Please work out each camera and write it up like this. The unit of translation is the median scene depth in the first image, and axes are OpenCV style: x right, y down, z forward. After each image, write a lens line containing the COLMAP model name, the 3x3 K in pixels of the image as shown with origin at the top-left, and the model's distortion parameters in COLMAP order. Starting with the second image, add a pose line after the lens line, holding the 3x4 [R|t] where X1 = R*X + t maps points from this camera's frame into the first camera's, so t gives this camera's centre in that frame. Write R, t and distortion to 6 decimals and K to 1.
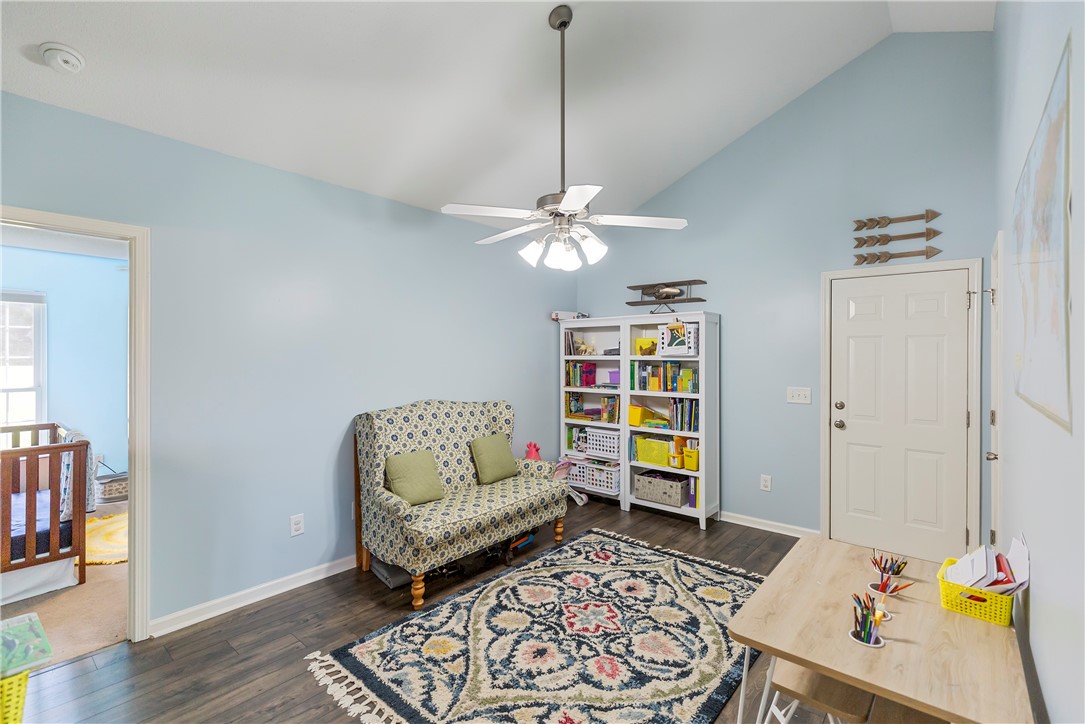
lens RADIAL K [[487.0, 0, 553.2], [0, 487.0, 358.5], [0, 0, 1]] dist [0.007815, 0.000150]
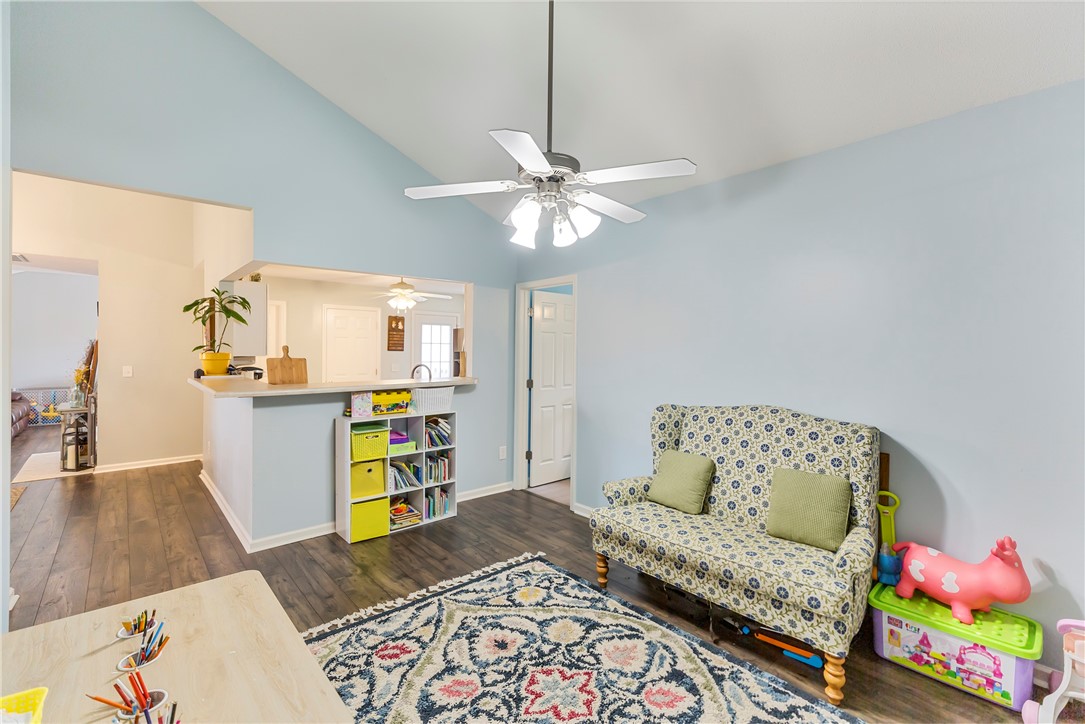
lens RADIAL K [[487.0, 0, 553.1], [0, 487.0, 357.4], [0, 0, 1]] dist [0.007815, 0.000150]
pose [[-0.148300, 0.014862, -0.988831, 0.862578], [-0.017589, 0.999689, 0.017664, -0.005052], [0.988786, 0.020012, -0.147992, 1.141400]]
